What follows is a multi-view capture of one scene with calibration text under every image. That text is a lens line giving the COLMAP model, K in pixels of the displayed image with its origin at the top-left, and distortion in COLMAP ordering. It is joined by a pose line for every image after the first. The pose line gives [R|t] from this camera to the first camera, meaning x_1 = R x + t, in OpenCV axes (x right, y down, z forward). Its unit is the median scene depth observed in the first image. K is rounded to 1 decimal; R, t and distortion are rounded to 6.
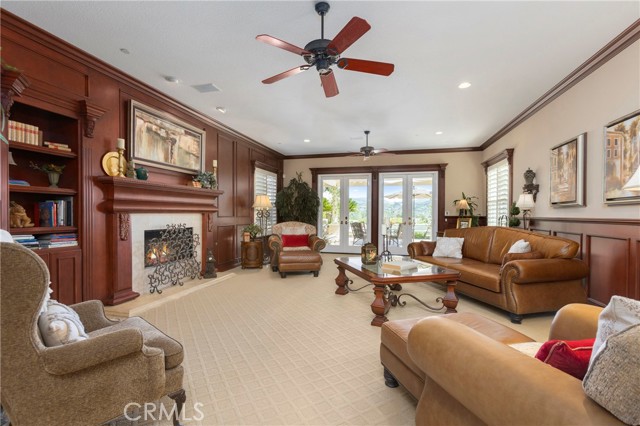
lens RADIAL K [[287.3, 0, 320.0], [0, 287.3, 213.0], [0, 0, 1]] dist [-0.002299, 0.000200]
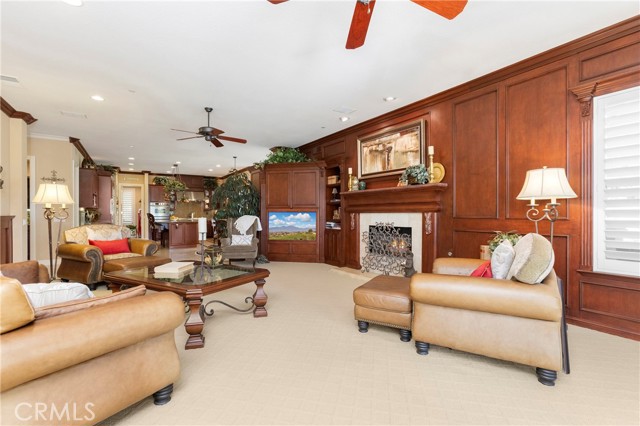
lens RADIAL K [[287.3, 0, 320.0], [0, 287.3, 213.0], [0, 0, 1]] dist [-0.002299, 0.000200]
pose [[-0.684550, -0.004971, -0.728949, 0.508754], [-0.009557, 0.999952, 0.002156, 0.001794], [0.728903, 0.008442, -0.684565, 1.594584]]
